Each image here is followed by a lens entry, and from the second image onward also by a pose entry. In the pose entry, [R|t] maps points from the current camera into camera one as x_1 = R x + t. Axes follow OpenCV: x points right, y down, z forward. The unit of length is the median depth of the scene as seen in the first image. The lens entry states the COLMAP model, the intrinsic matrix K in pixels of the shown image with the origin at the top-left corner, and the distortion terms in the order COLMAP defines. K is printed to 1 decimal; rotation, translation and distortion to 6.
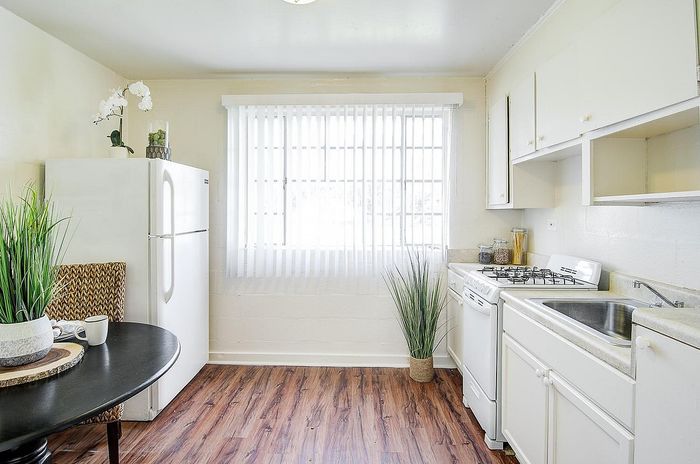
lens RADIAL K [[352.0, 0, 350.8], [0, 352.0, 206.0], [0, 0, 1]] dist [-0.004888, -0.001885]
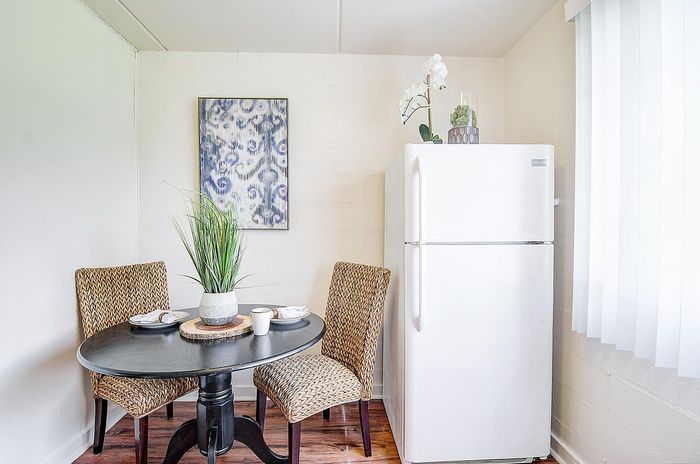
lens RADIAL K [[343.0, 0, 350.0], [0, 343.0, 232.0], [0, 0, 1]] dist [-0.011604, -0.000714]
pose [[0.043262, 0.009722, -0.999016, 0.191823], [0.008425, 0.999914, 0.010096, 0.045729], [0.999028, -0.008854, 0.043176, 0.735745]]
